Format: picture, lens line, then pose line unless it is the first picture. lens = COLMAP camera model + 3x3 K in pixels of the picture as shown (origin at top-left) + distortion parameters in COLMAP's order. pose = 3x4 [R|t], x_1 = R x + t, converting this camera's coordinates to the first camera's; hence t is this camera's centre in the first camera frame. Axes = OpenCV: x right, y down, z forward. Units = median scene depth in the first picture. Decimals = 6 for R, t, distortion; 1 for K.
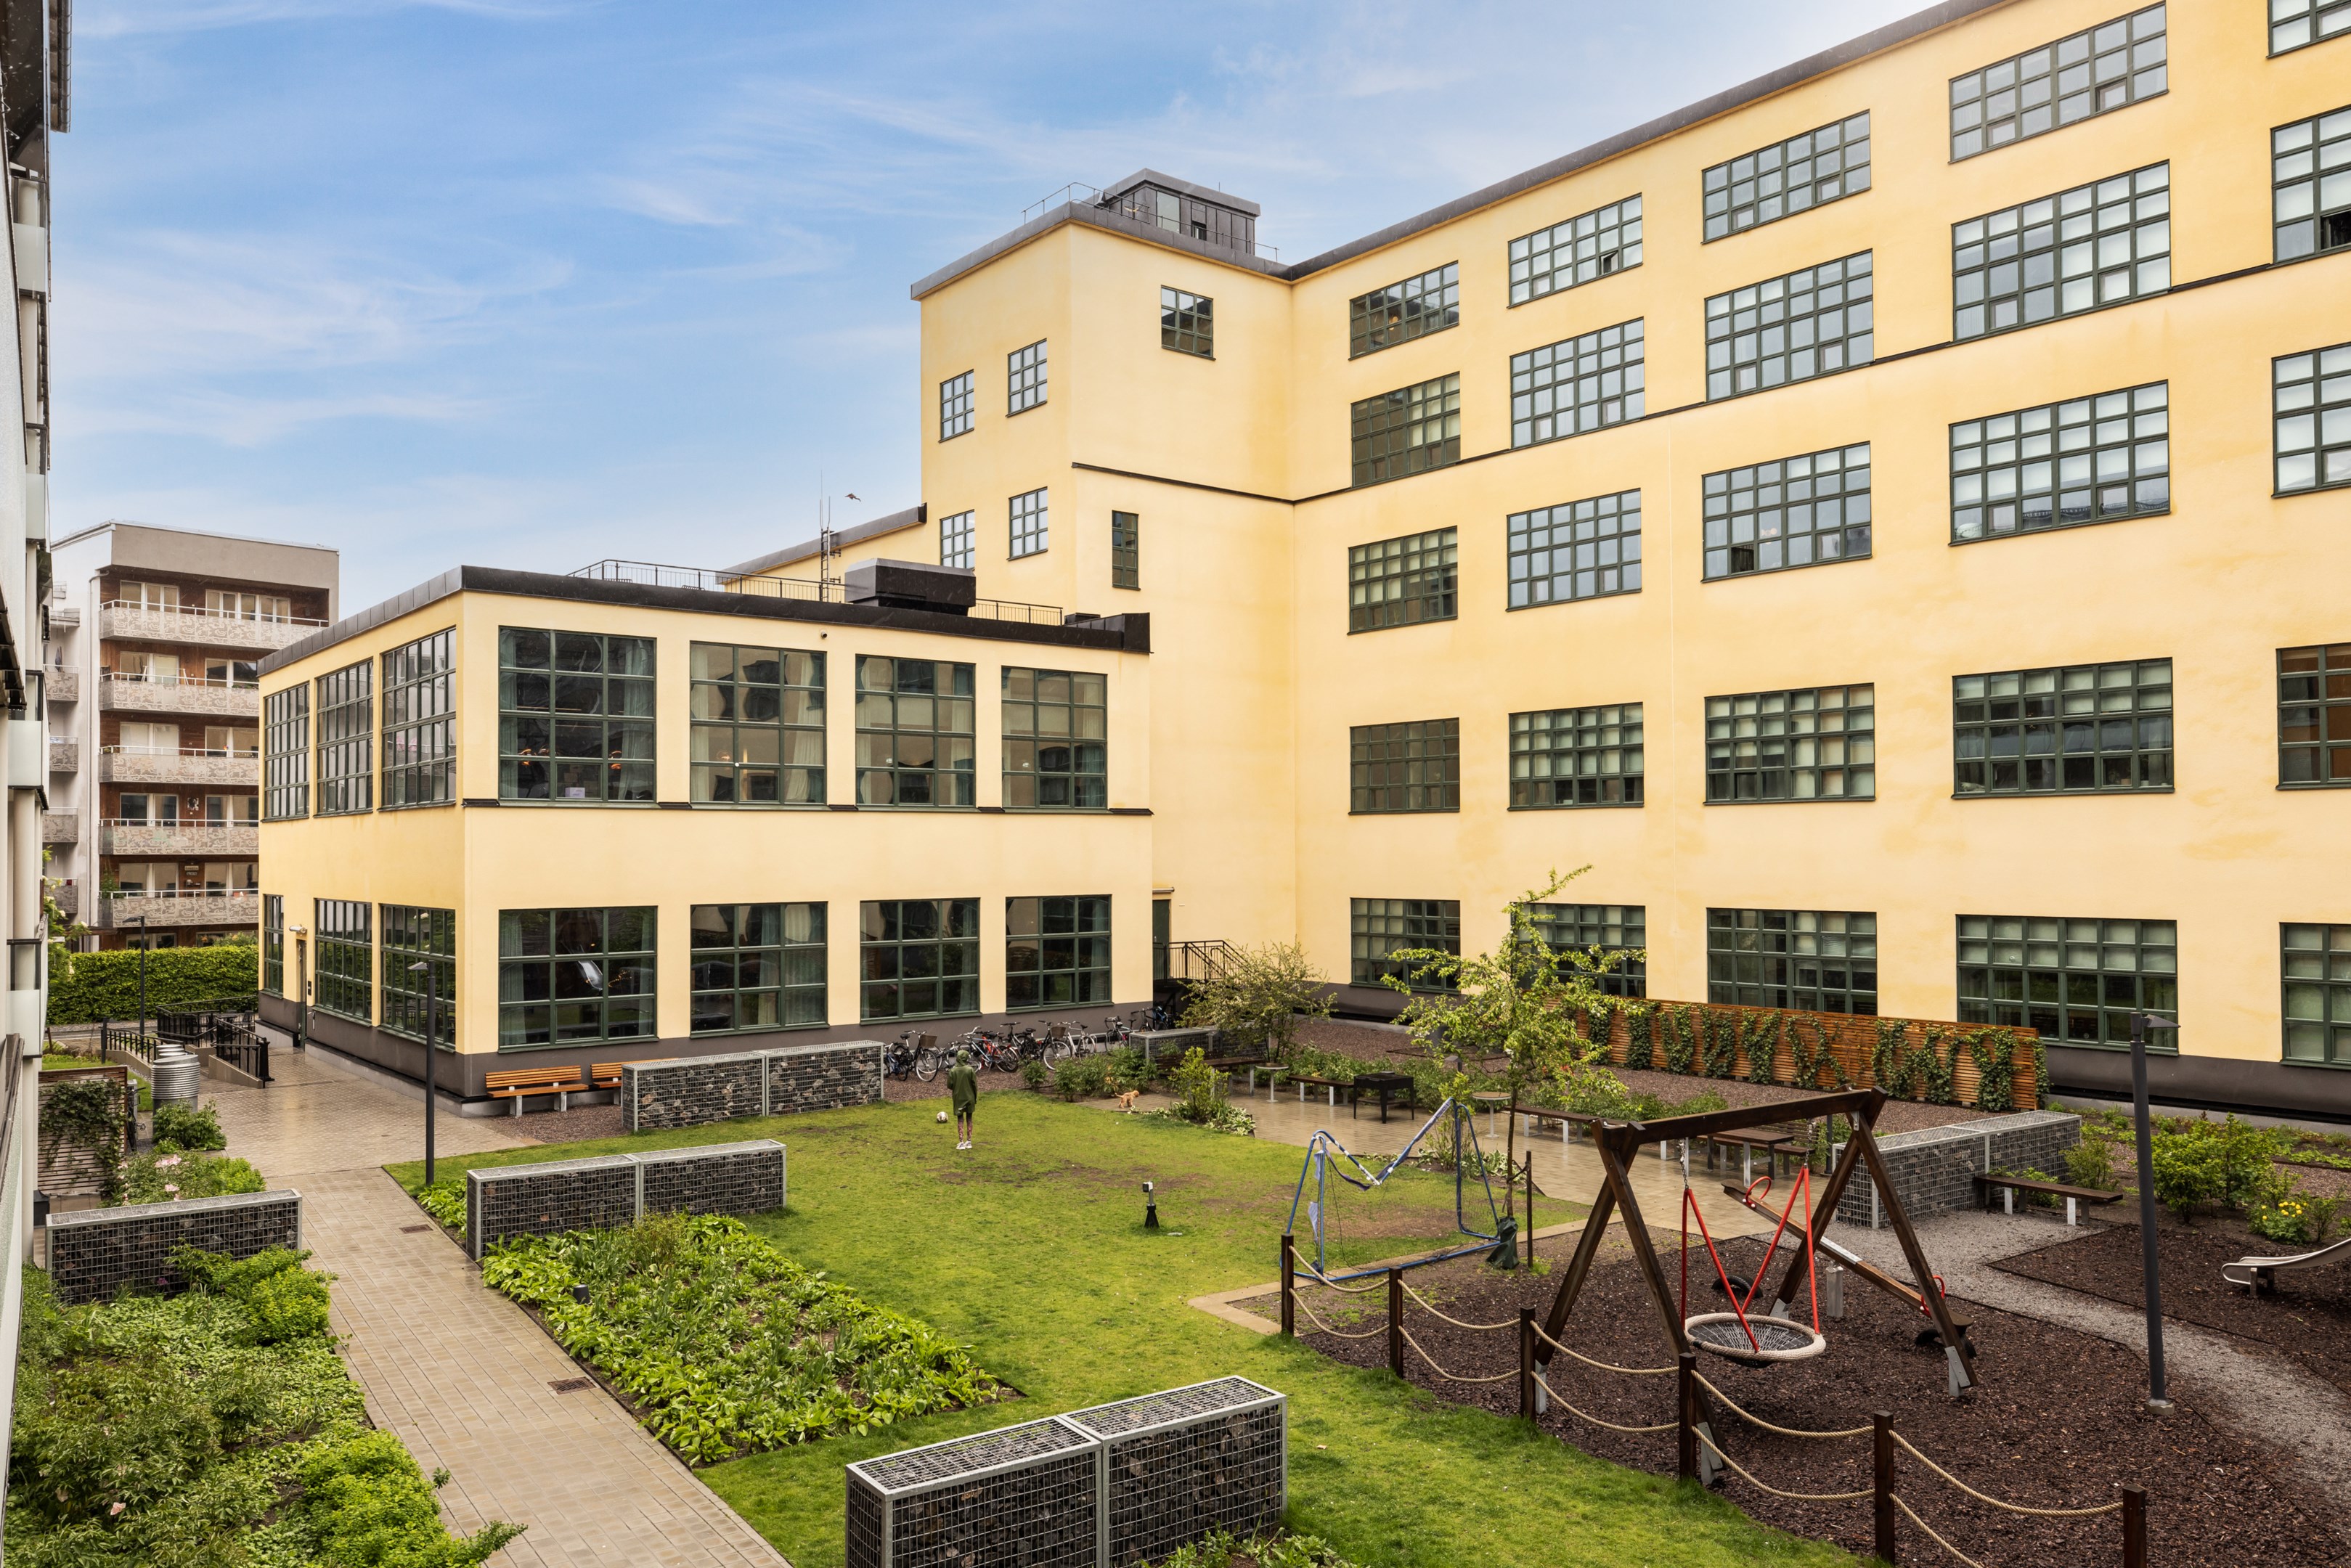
lens RADIAL K [[1700.0, 0, 1220.4], [0, 1700.0, 763.7], [0, 0, 1]] dist [-0.006776, 0.004105]
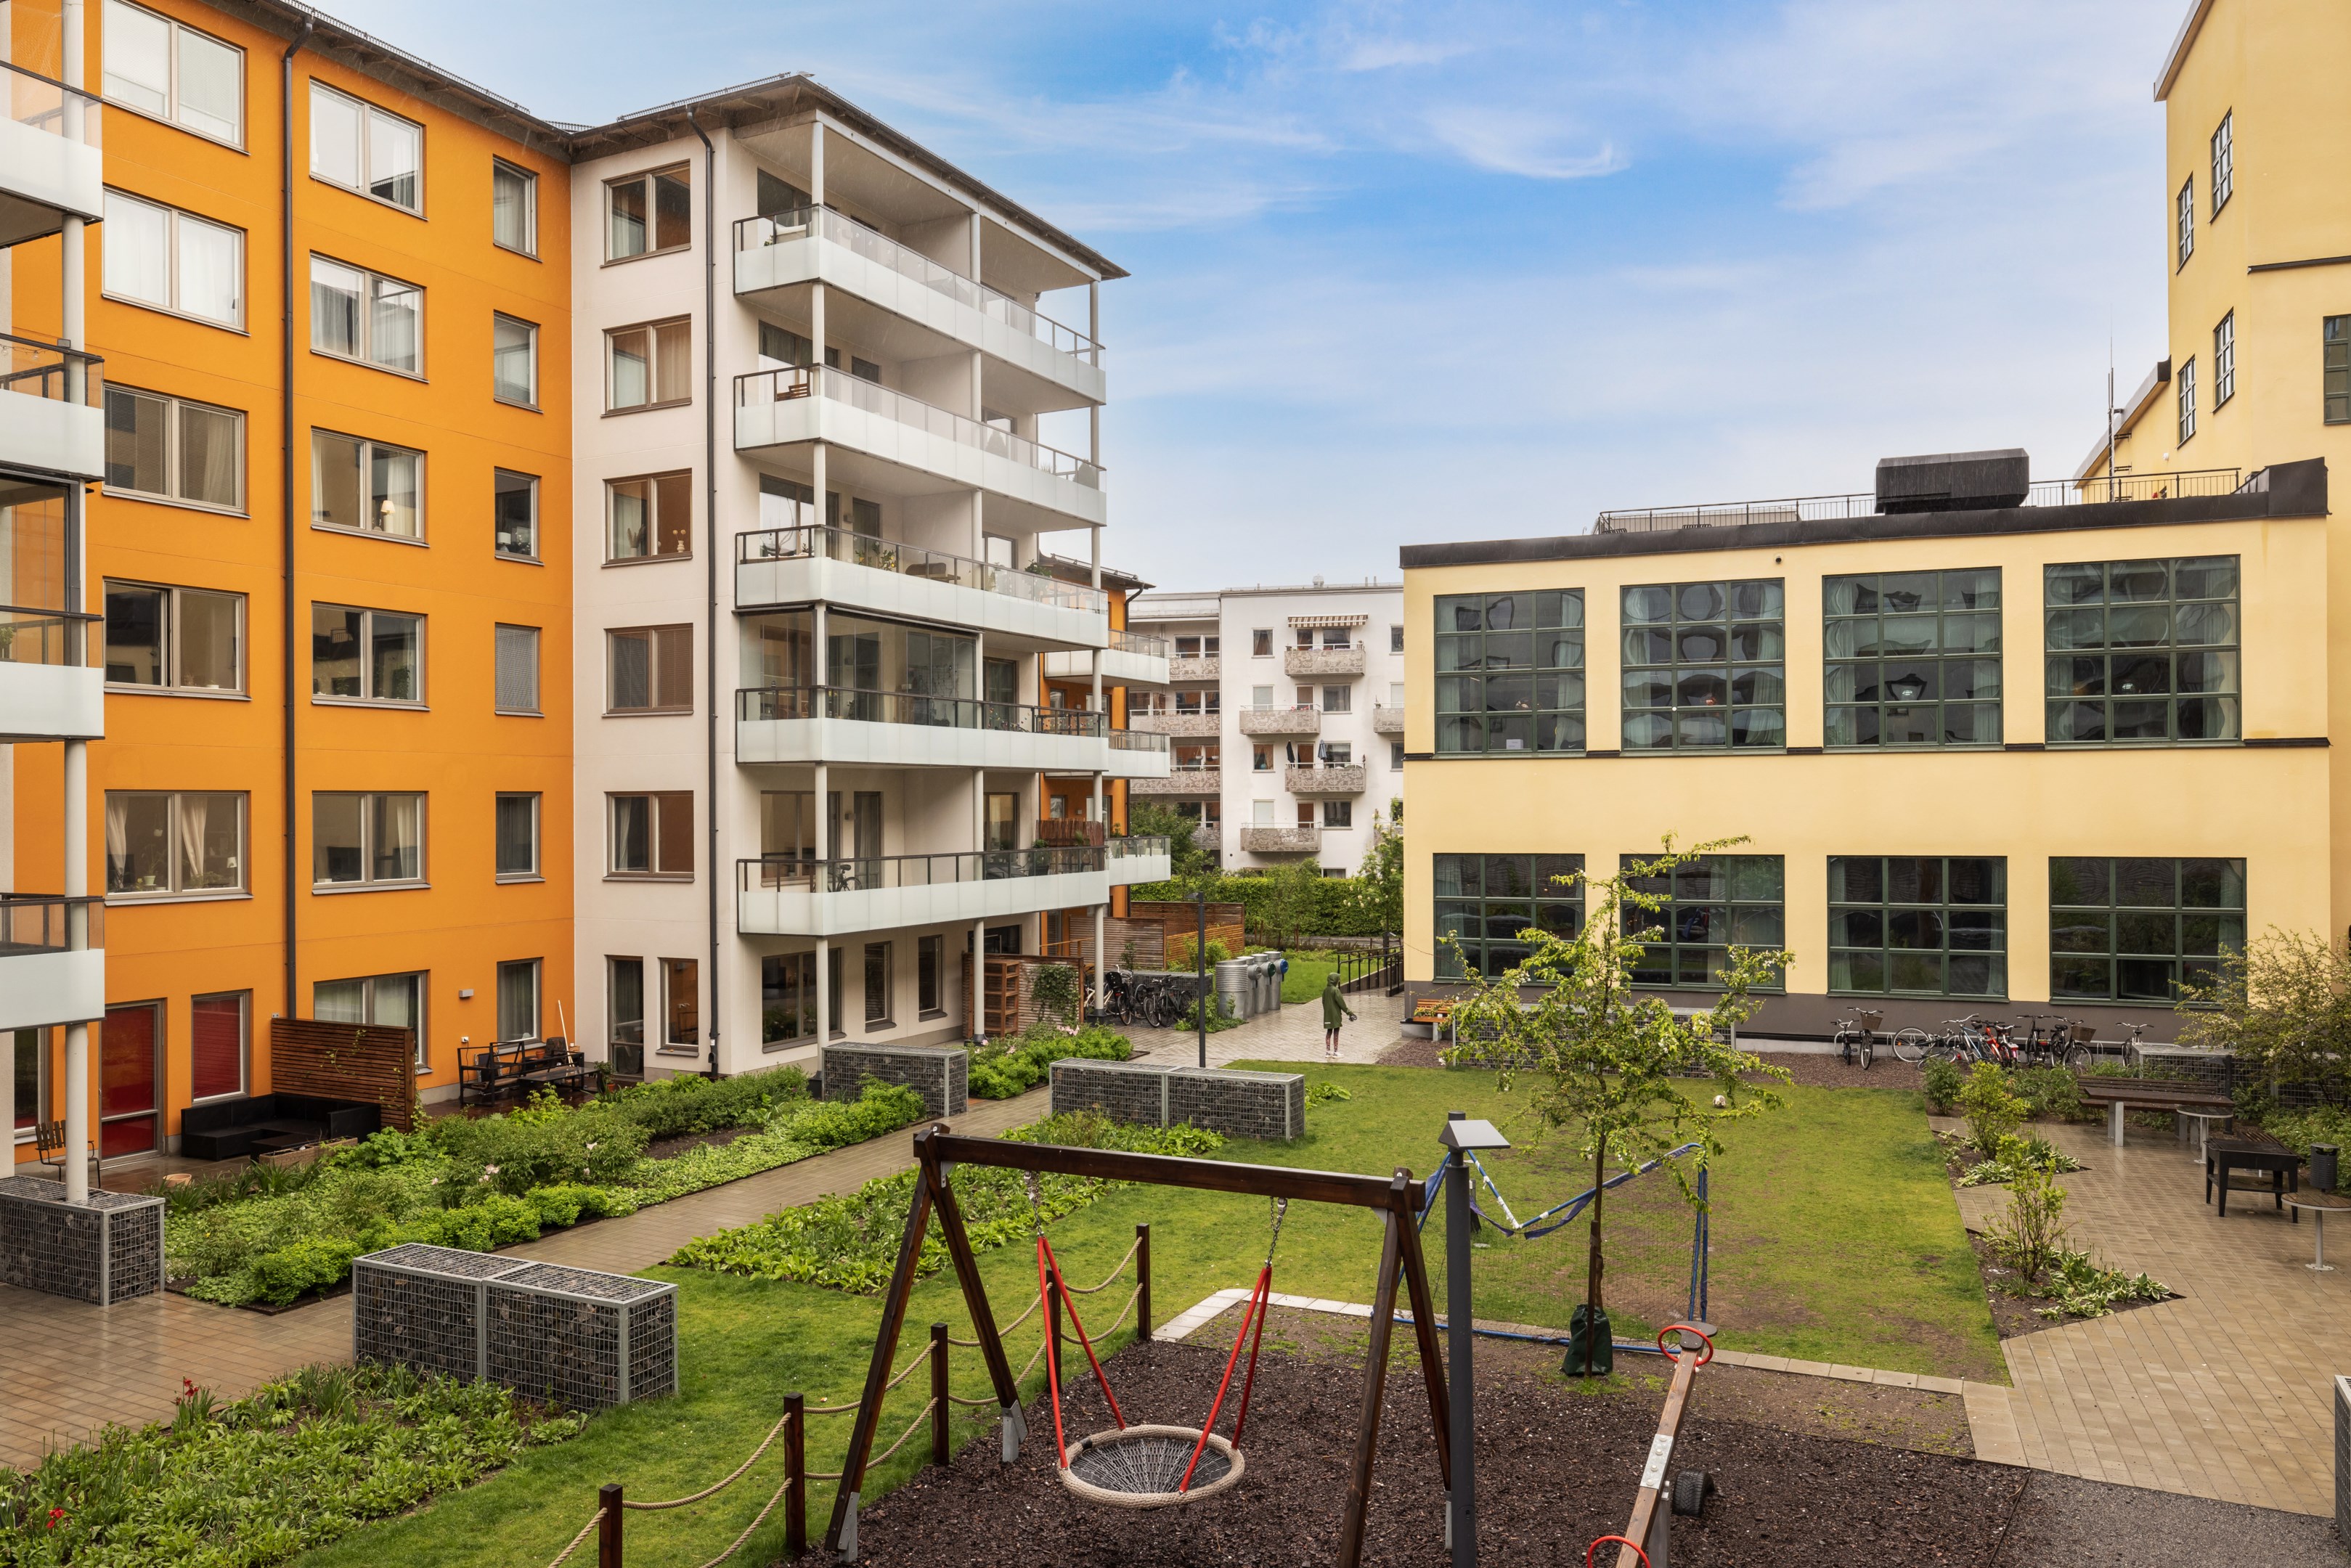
lens RADIAL K [[1700.0, 0, 1220.4], [0, 1700.0, 763.7], [0, 0, 1]] dist [-0.006776, 0.004105]
pose [[0.441393, -0.017651, -0.897140, 0.418972], [0.047565, 0.998861, 0.003750, 0.014124], [0.896052, -0.044328, 0.441730, 0.310250]]
